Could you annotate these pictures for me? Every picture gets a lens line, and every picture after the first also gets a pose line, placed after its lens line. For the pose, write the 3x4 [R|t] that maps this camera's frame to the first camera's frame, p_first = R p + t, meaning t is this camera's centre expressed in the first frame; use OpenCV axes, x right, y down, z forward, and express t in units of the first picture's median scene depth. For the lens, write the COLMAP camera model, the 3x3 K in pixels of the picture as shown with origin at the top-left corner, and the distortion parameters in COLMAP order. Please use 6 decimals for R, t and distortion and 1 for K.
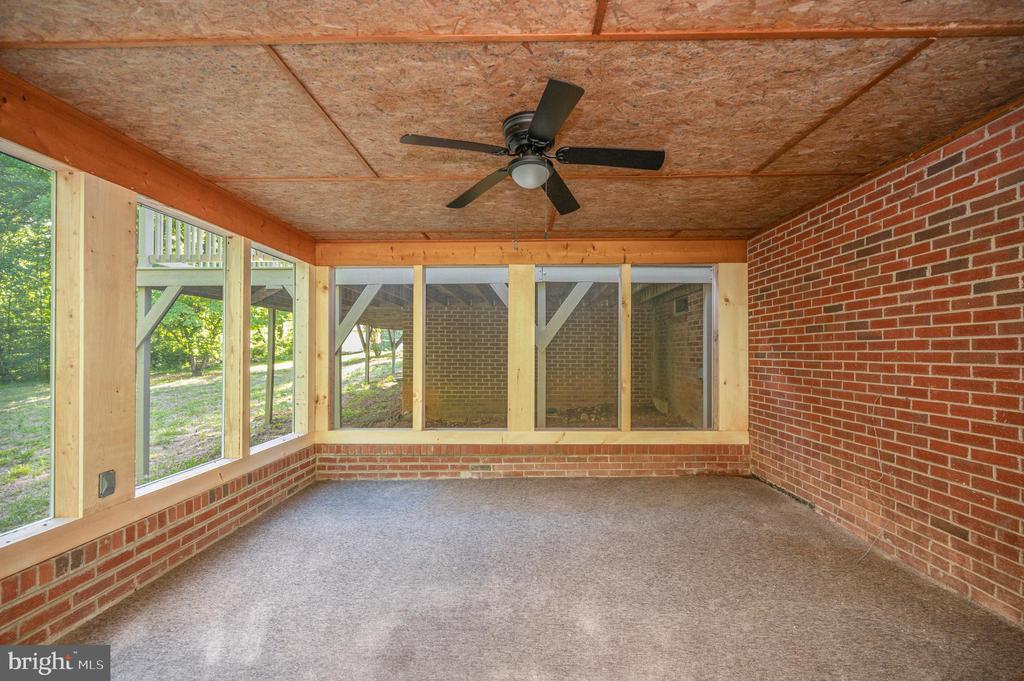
lens RADIAL K [[414.2, 0, 530.1], [0, 414.2, 349.7], [0, 0, 1]] dist [-0.004059, -0.000464]
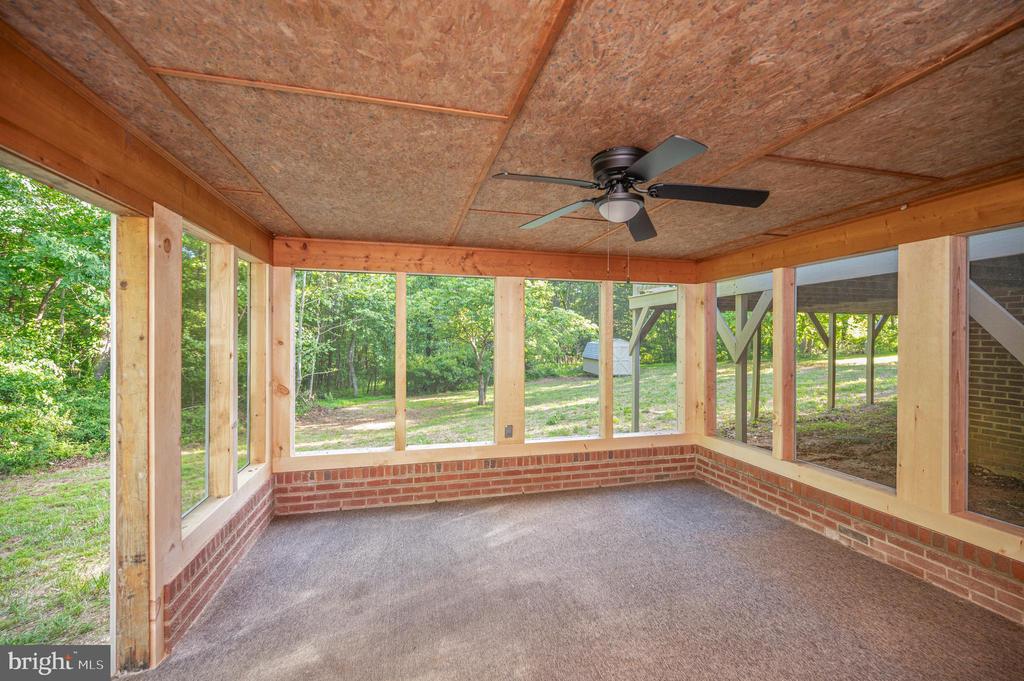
lens RADIAL K [[414.2, 0, 517.8], [0, 414.2, 339.3], [0, 0, 1]] dist [-0.004059, -0.000464]
pose [[0.272636, 0.003107, -0.962112, 0.433768], [-0.002818, 0.999993, 0.002431, -0.058170], [0.962113, 0.002049, 0.272643, 0.249978]]
